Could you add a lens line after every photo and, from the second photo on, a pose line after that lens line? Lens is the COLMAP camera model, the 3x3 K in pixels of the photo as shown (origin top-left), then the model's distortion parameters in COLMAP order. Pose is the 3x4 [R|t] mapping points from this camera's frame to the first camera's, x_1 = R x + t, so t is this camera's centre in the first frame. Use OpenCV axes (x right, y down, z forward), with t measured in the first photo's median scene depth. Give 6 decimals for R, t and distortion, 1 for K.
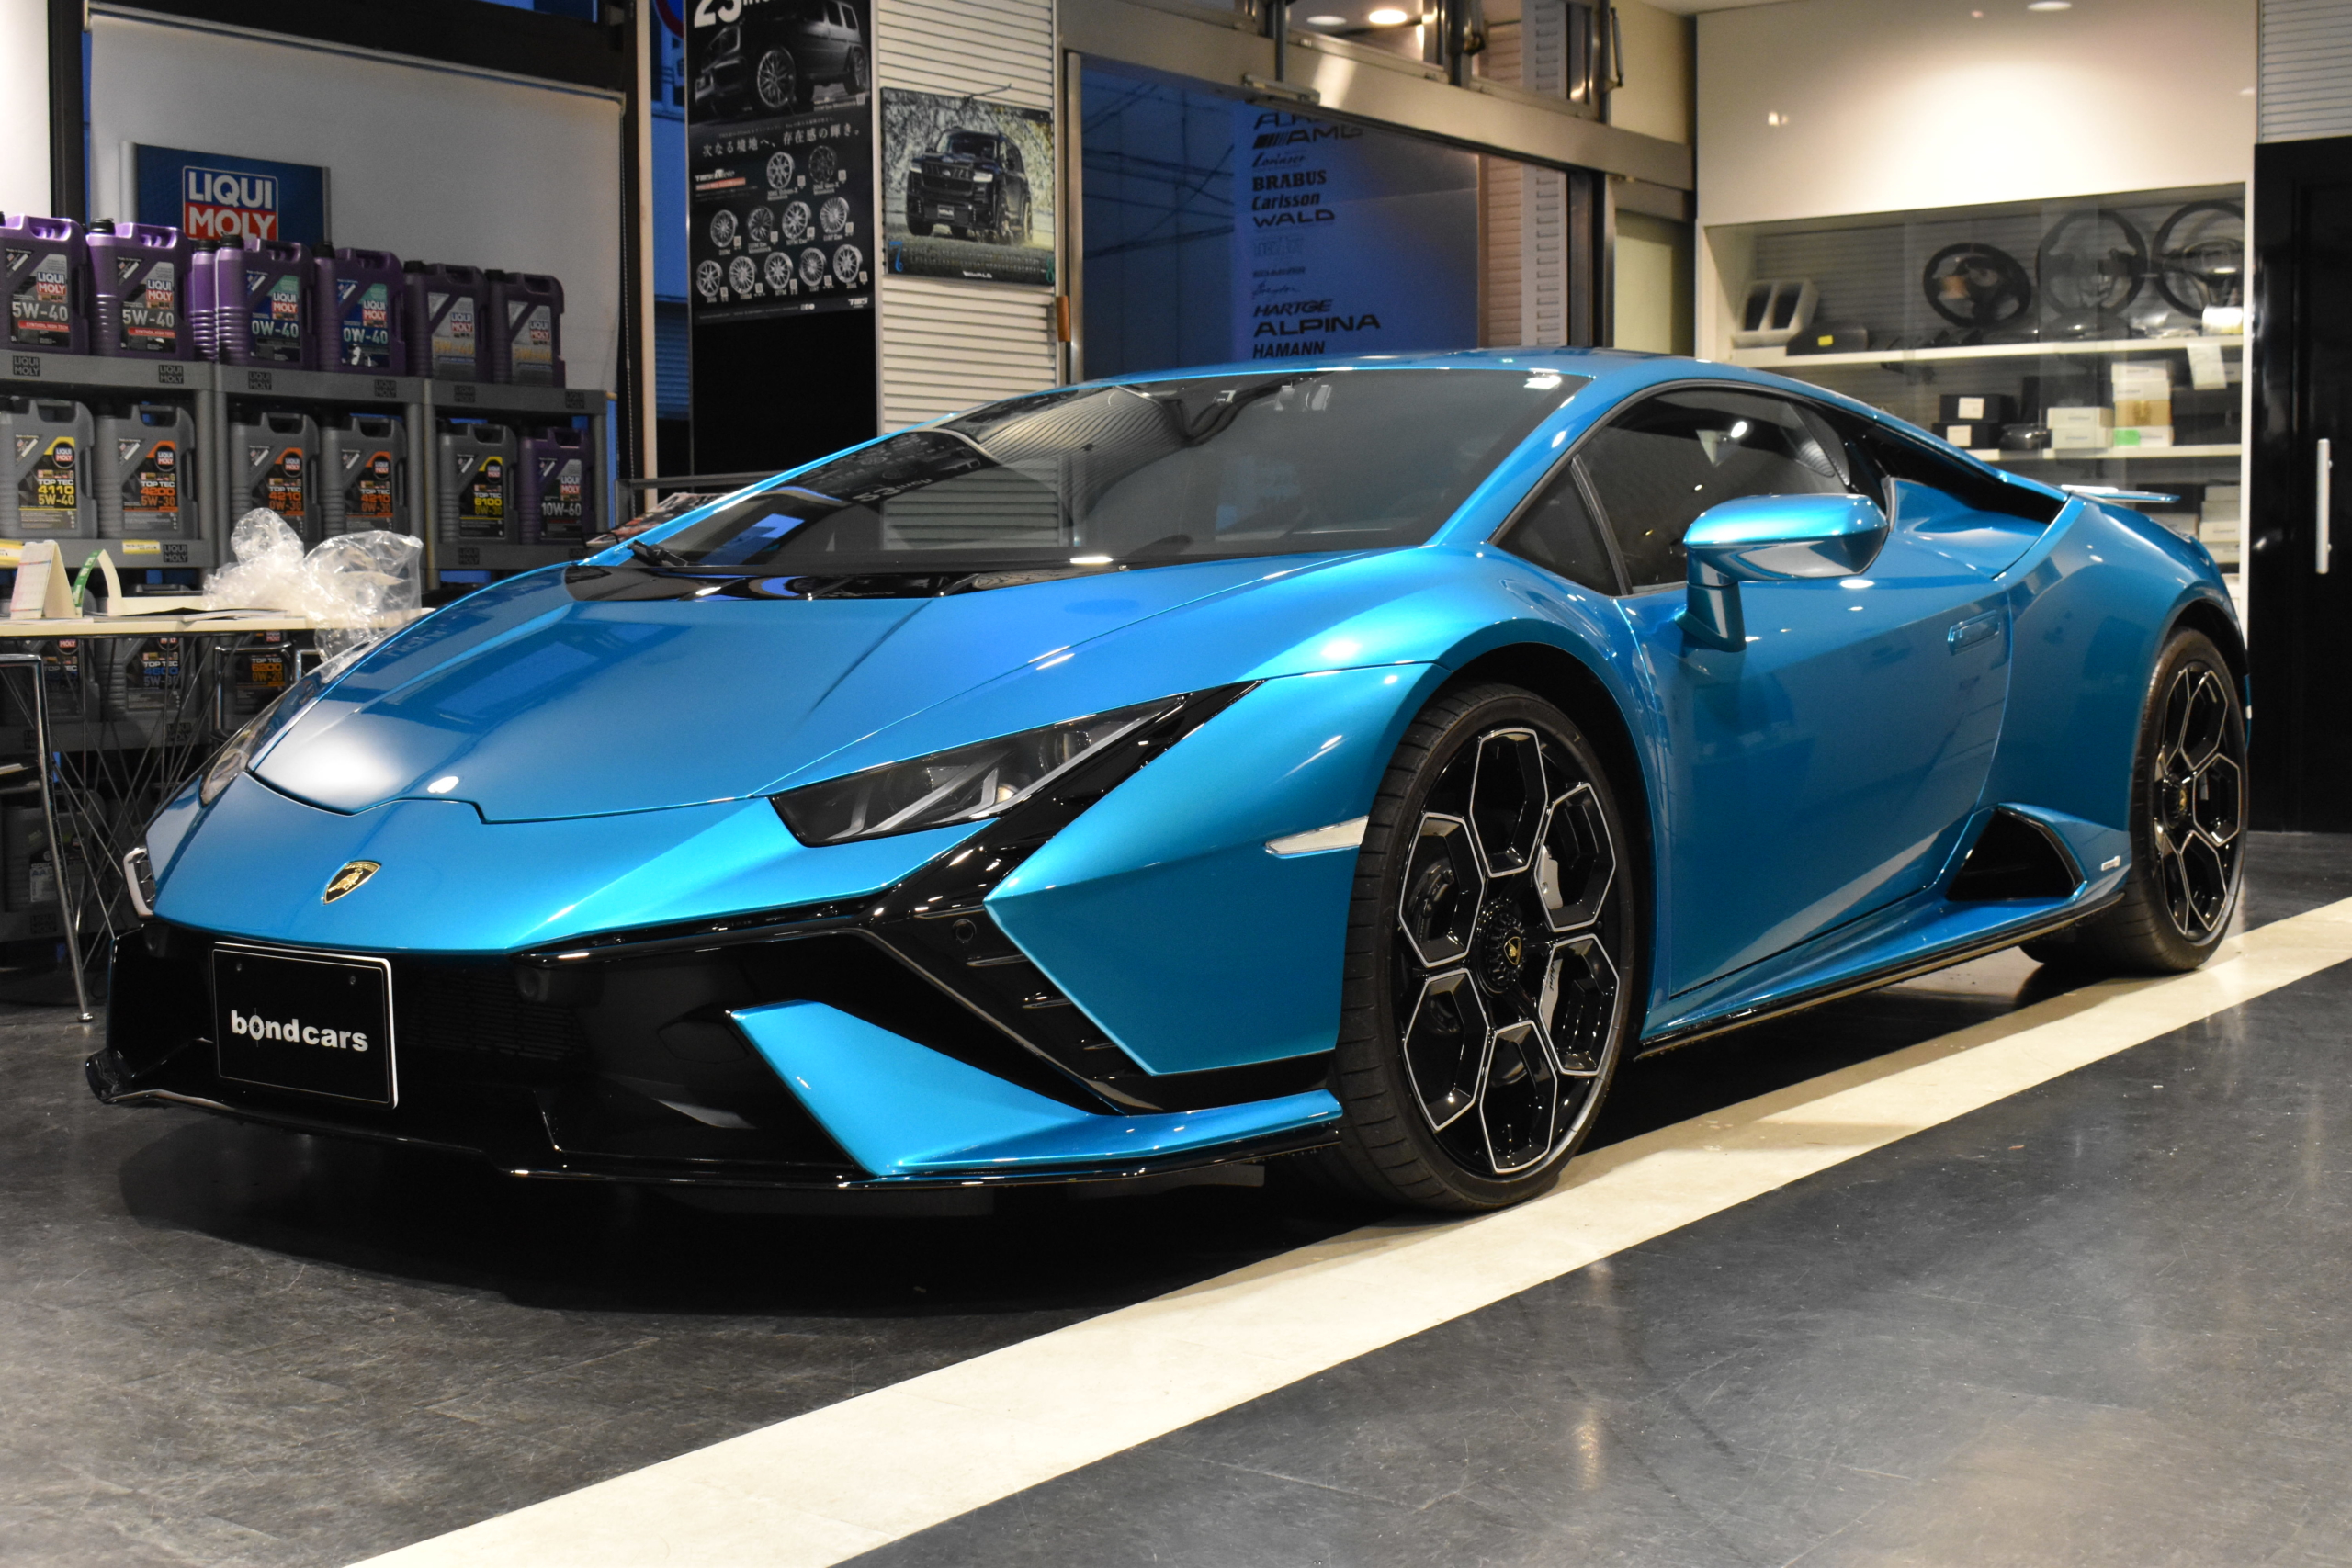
lens RADIAL K [[2943.8, 0, 1176.6], [0, 2943.8, 783.1], [0, 0, 1]] dist [0.001845, 0.000000]
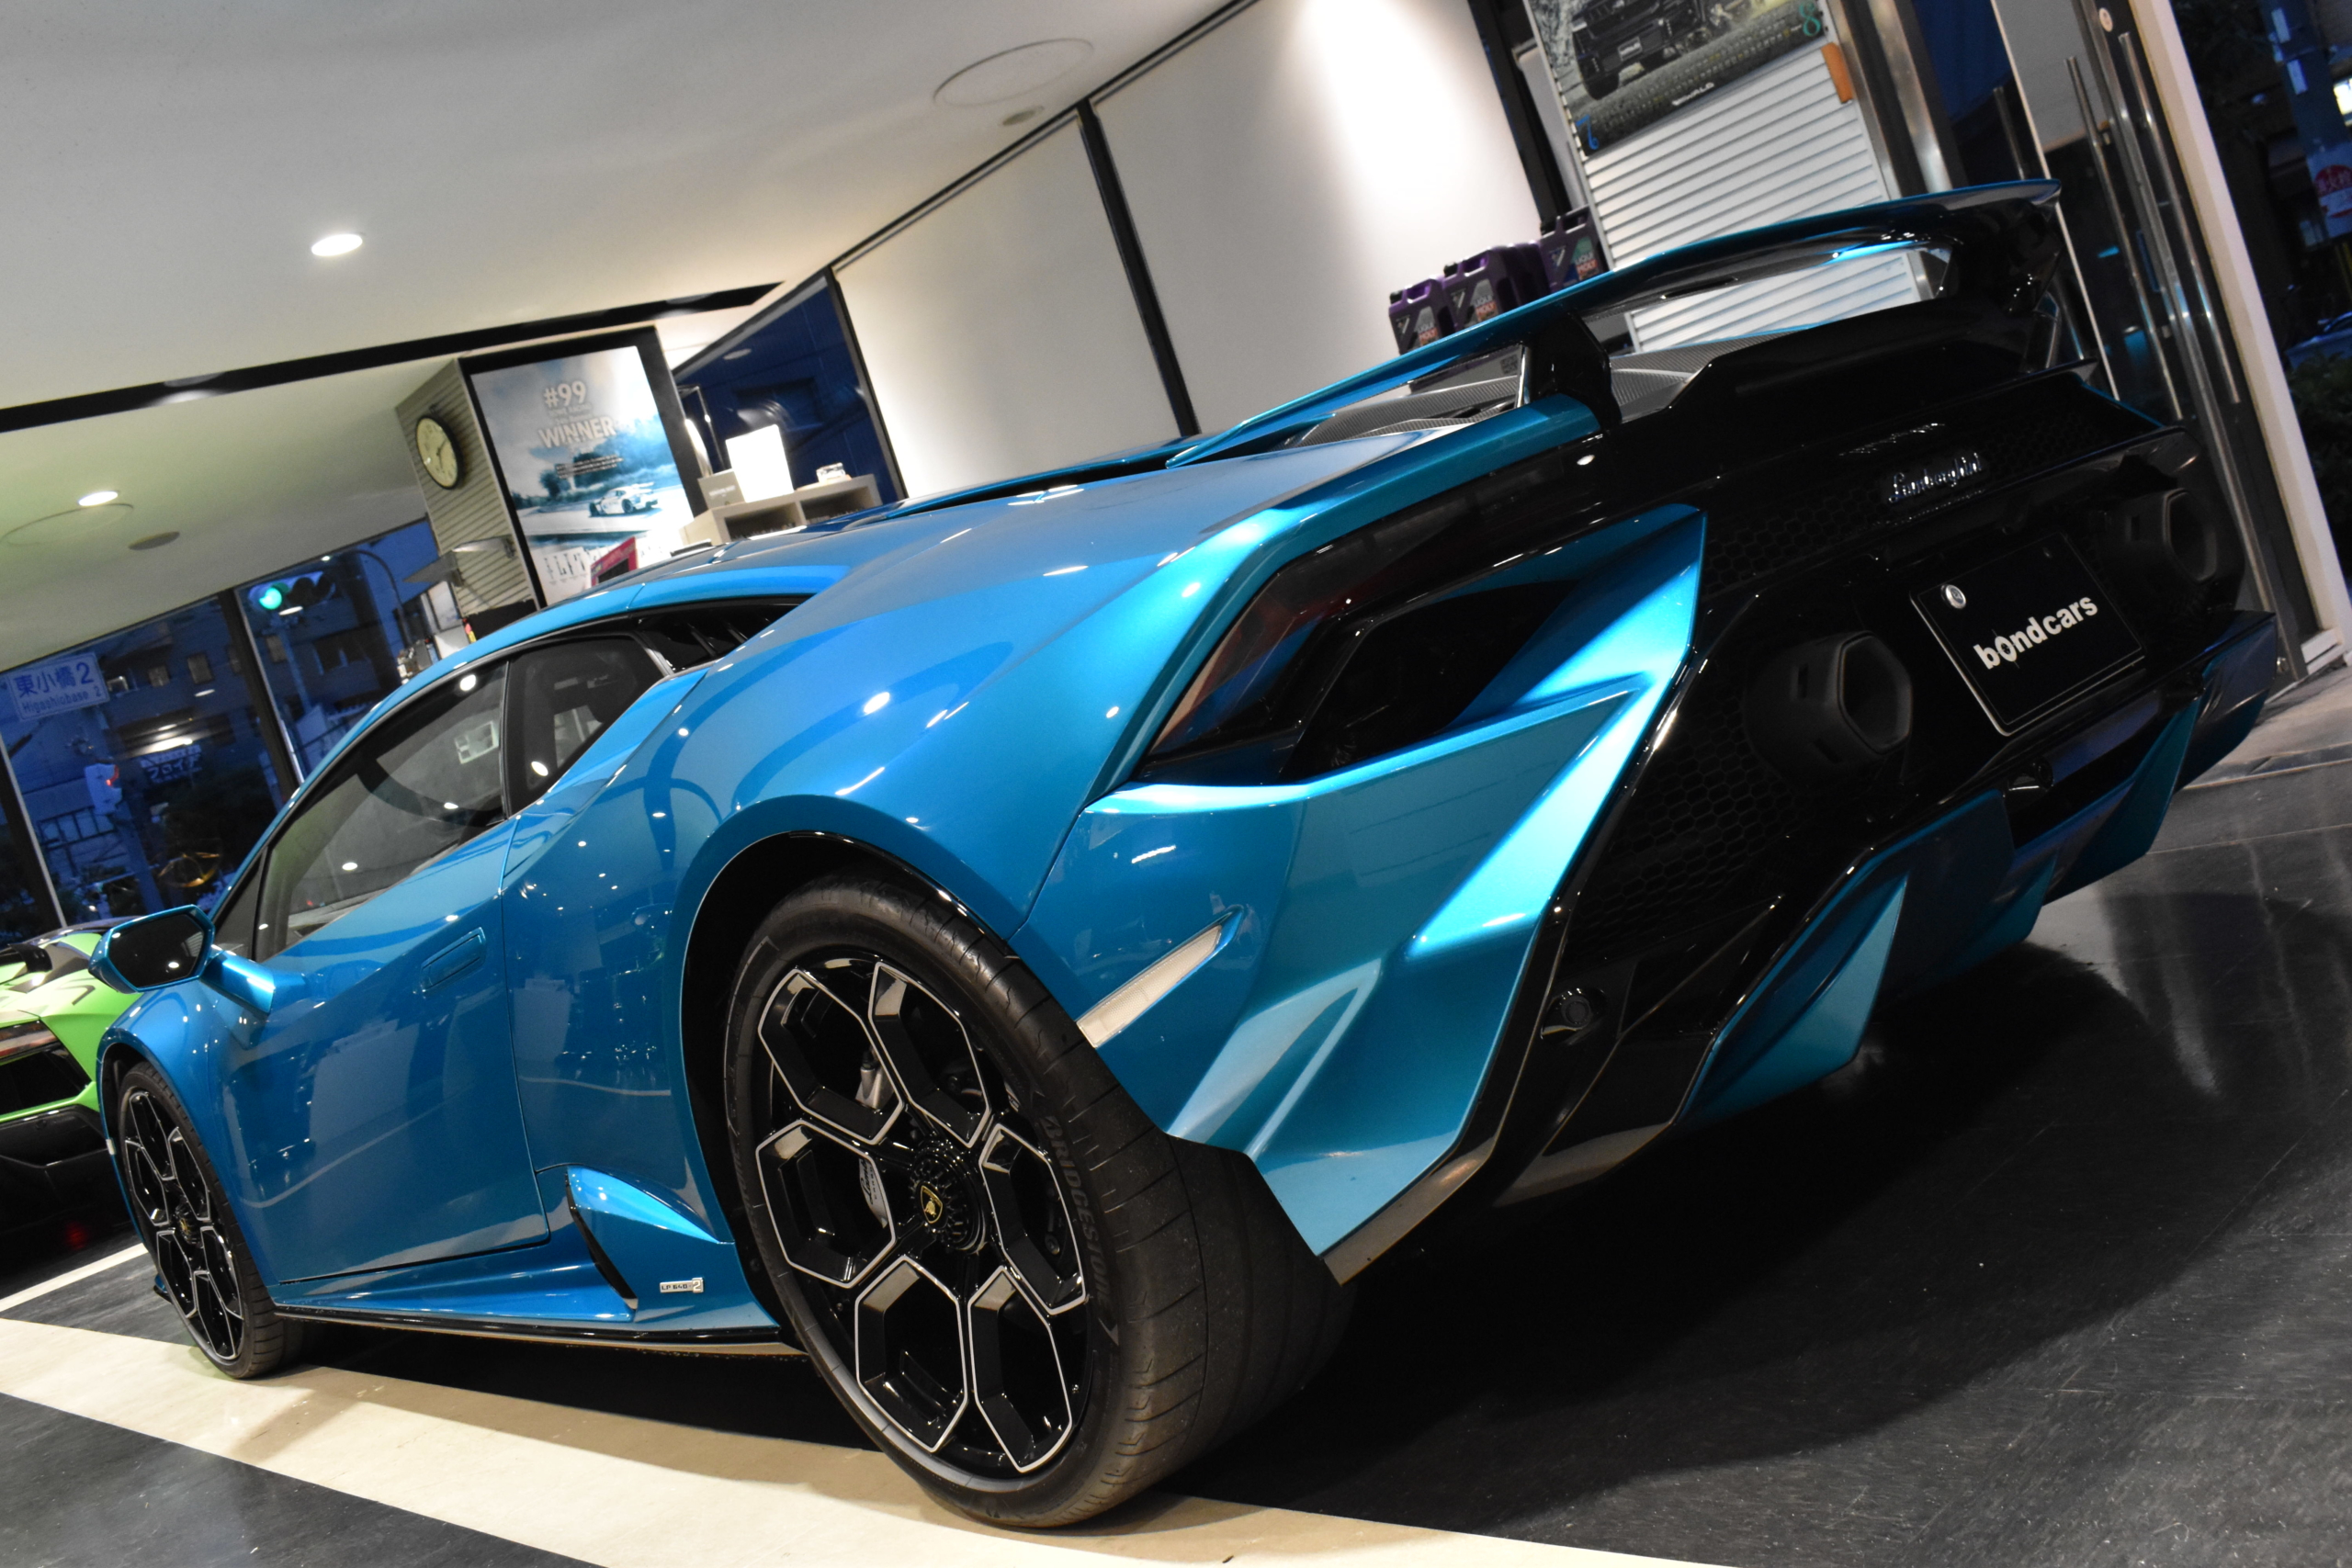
lens RADIAL K [[2204.0, 0, 1175.2], [0, 2204.0, 777.9], [0, 0, 1]] dist [-0.008277, 0.000000]
pose [[-0.196663, 0.139187, -0.970542, 0.603955], [0.247435, 0.964878, 0.088236, -0.079521], [0.948736, -0.222793, -0.224195, 0.980736]]
